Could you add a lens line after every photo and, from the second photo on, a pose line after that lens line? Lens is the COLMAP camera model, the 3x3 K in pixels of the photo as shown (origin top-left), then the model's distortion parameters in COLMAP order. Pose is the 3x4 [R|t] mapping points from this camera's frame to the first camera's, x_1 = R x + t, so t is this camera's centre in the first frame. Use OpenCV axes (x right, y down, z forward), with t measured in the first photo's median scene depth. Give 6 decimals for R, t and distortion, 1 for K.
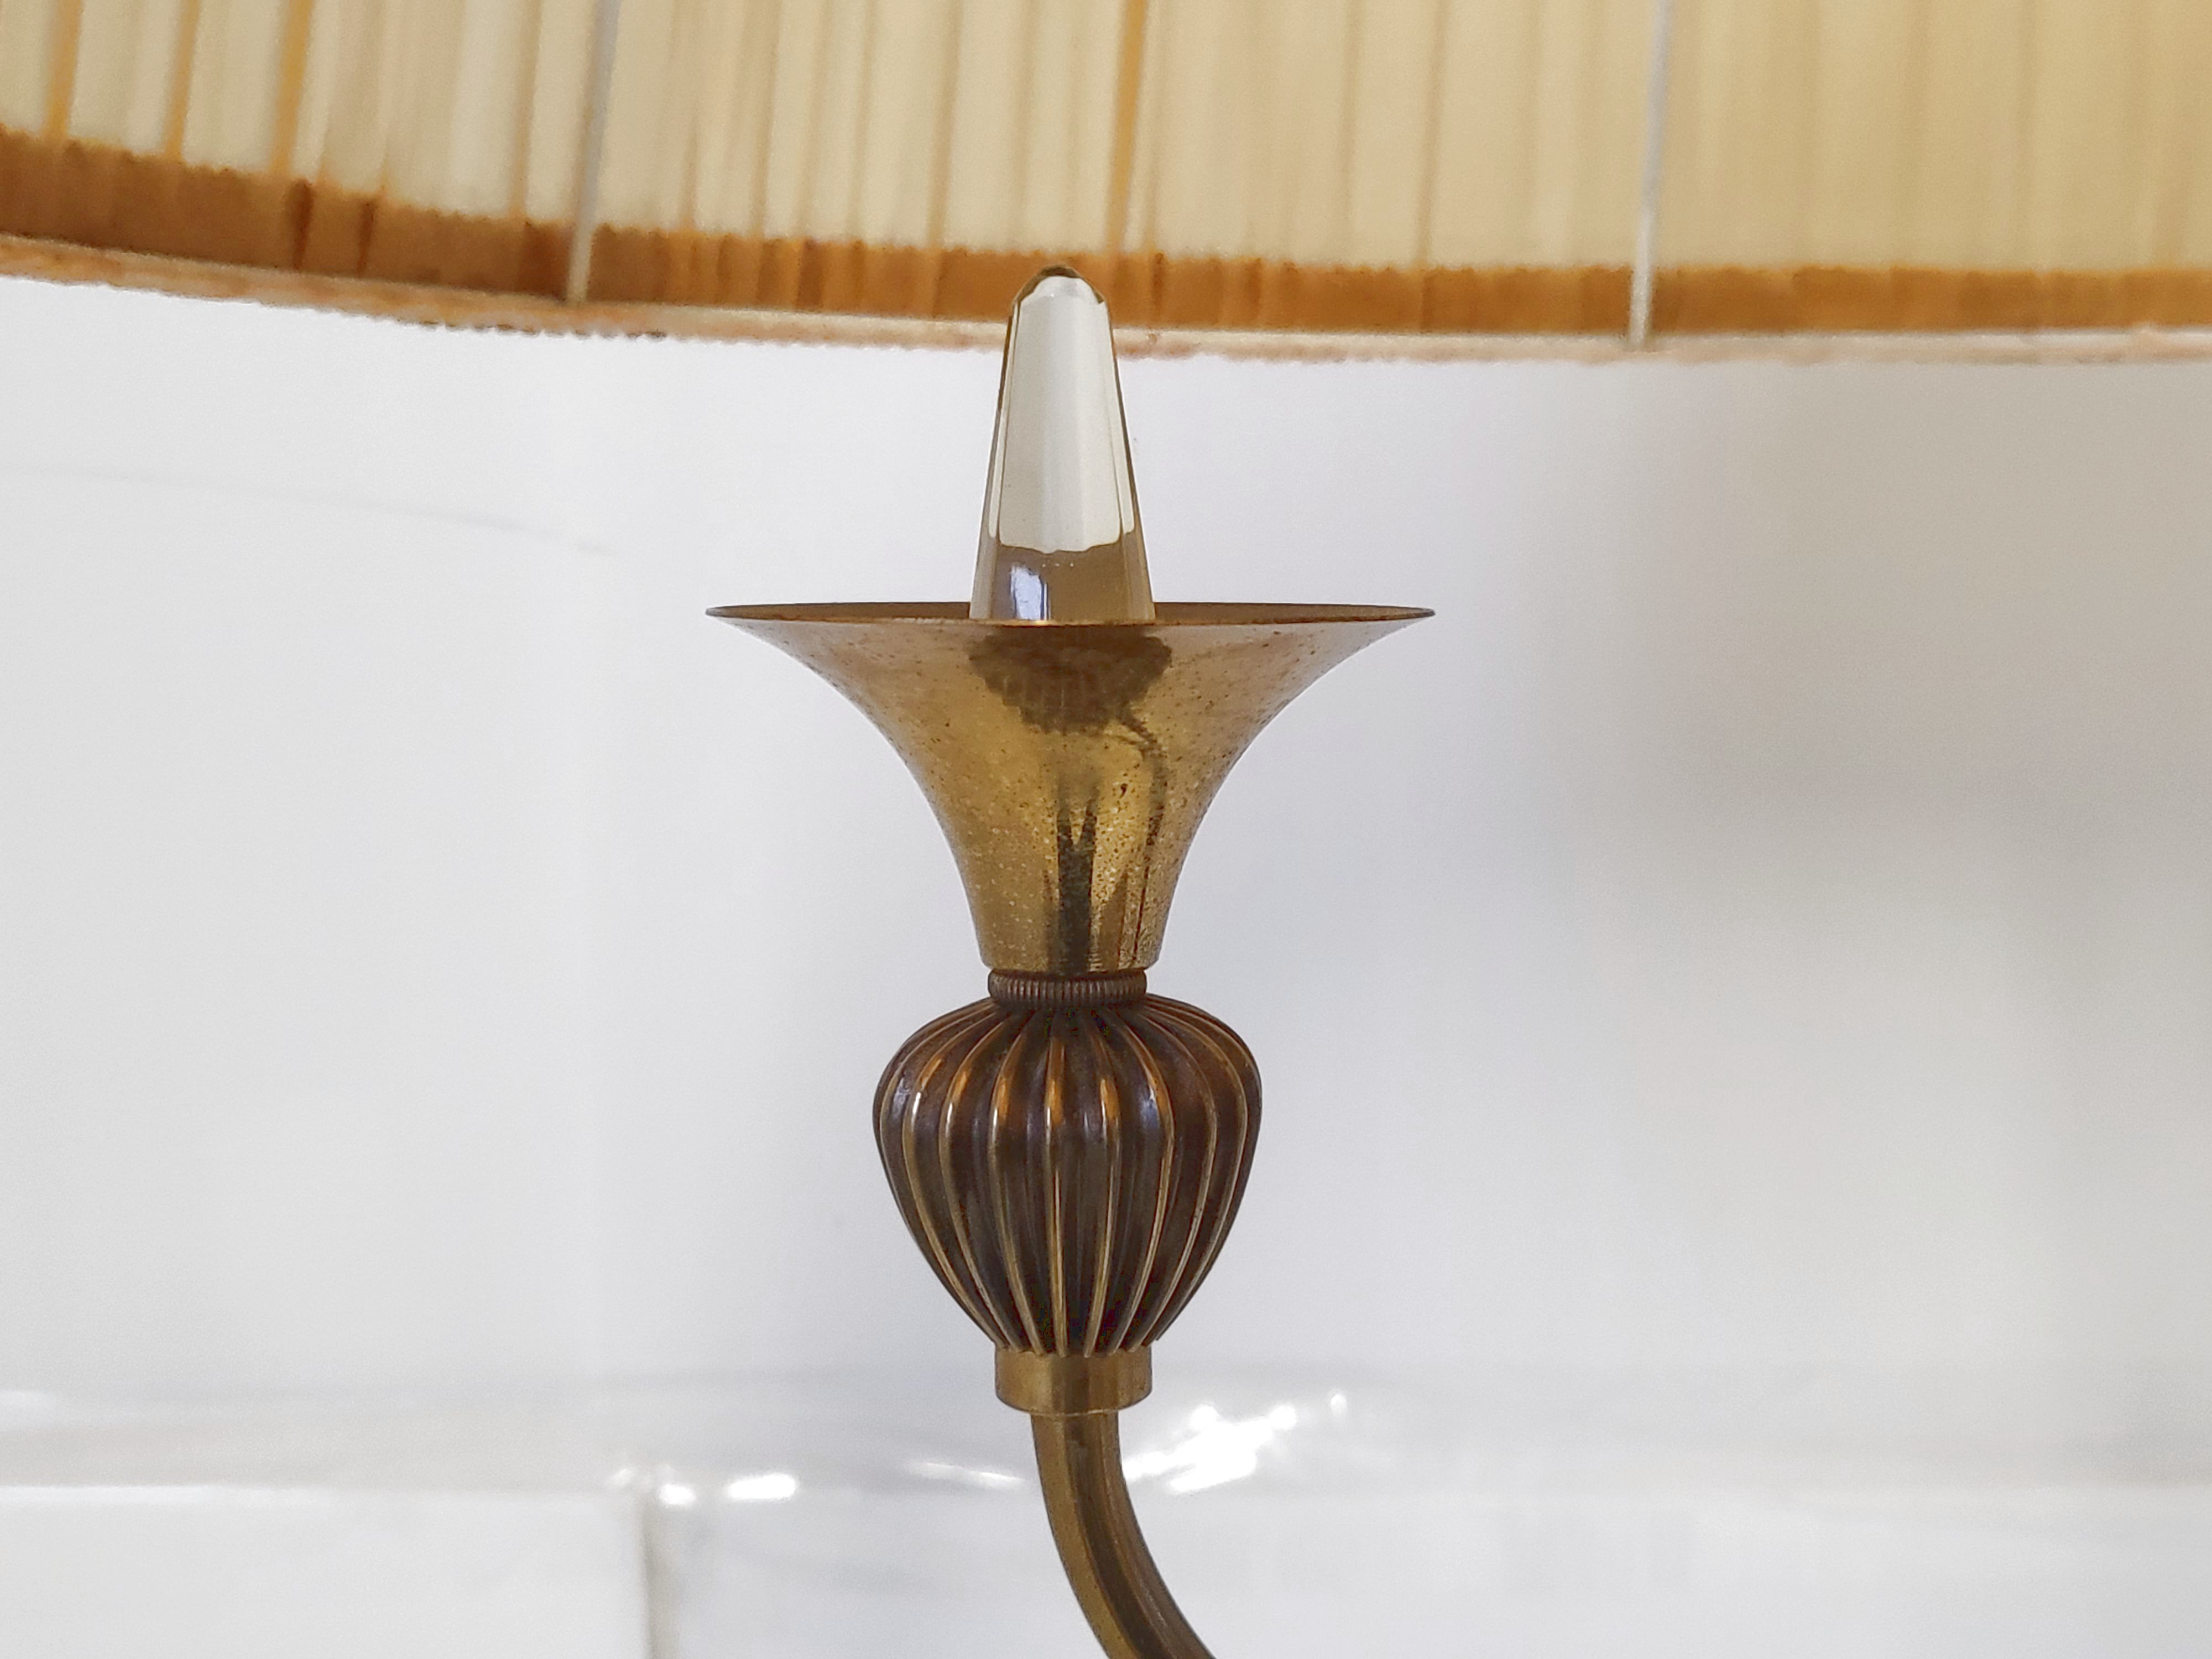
lens RADIAL K [[1721.0, 0, 1106.0], [0, 1721.0, 829.5], [0, 0, 1]] dist [-0.002814, -0.001605]
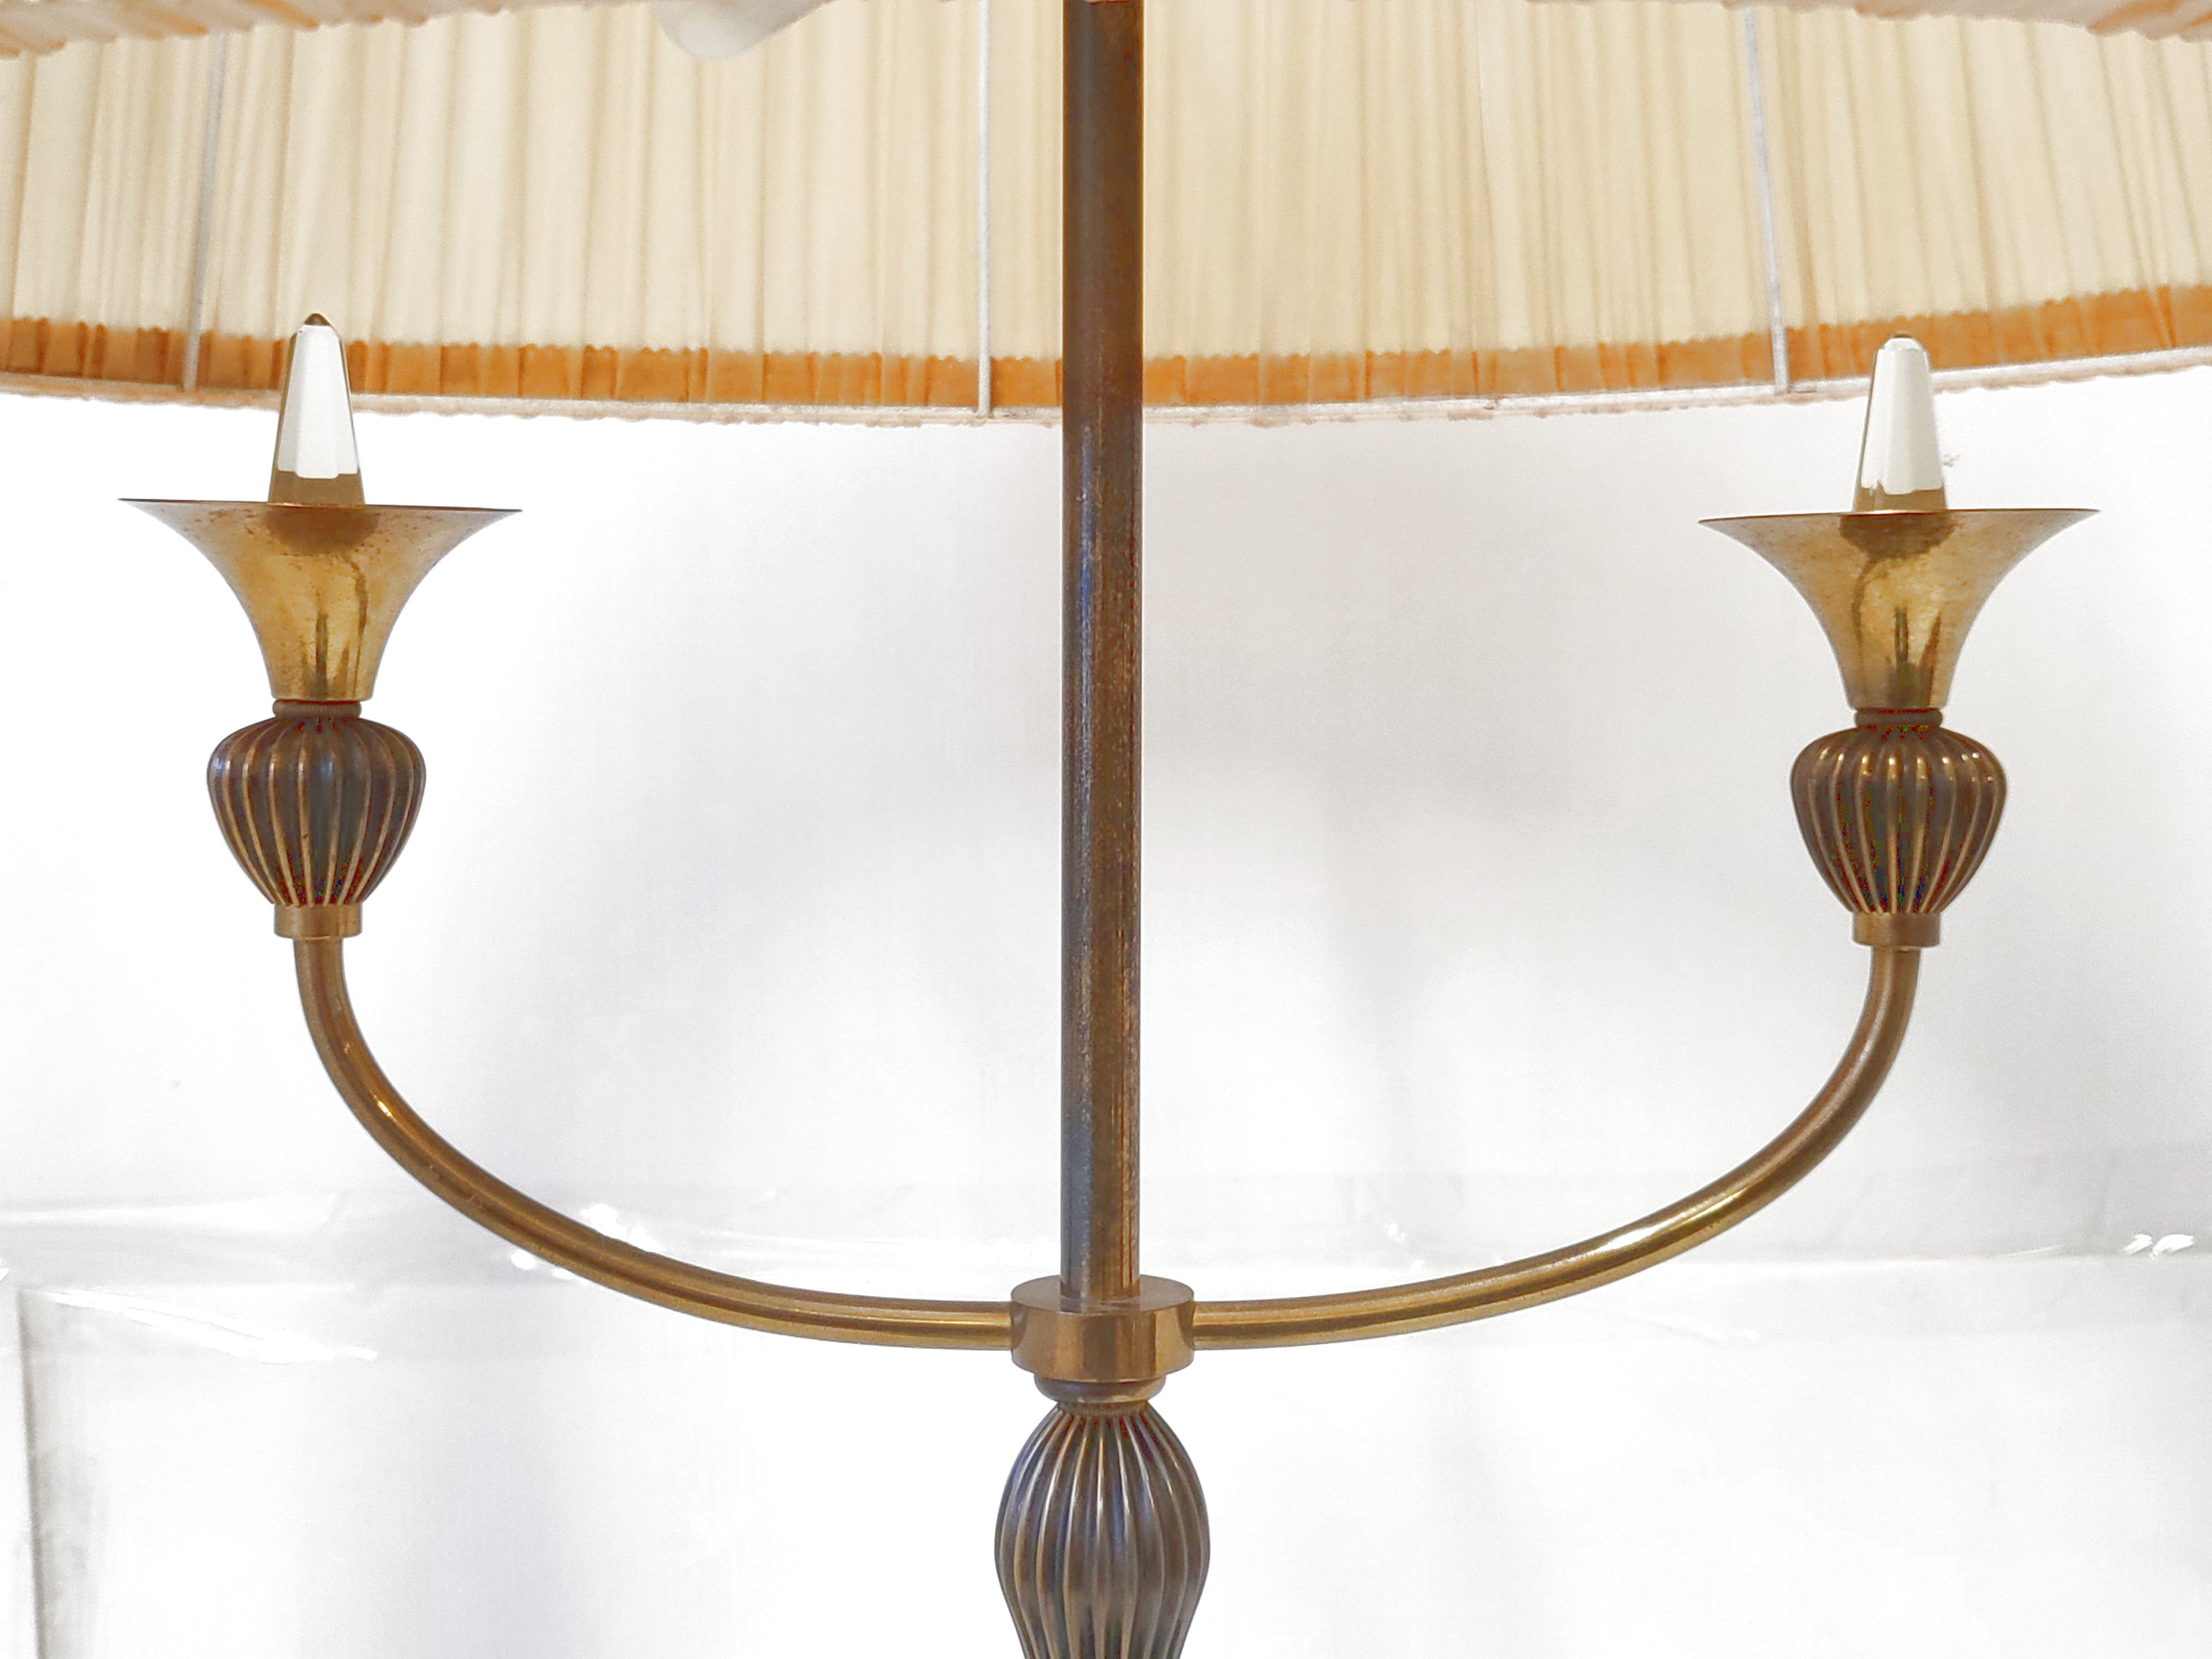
lens RADIAL K [[1721.0, 0, 1106.0], [0, 1721.0, 829.5], [0, 0, 1]] dist [-0.002814, -0.001605]
pose [[0.936205, 0.036270, 0.349578, 0.135391], [-0.051994, 0.998009, 0.035697, 0.109501], [-0.347588, -0.051595, 0.936227, -1.125906]]
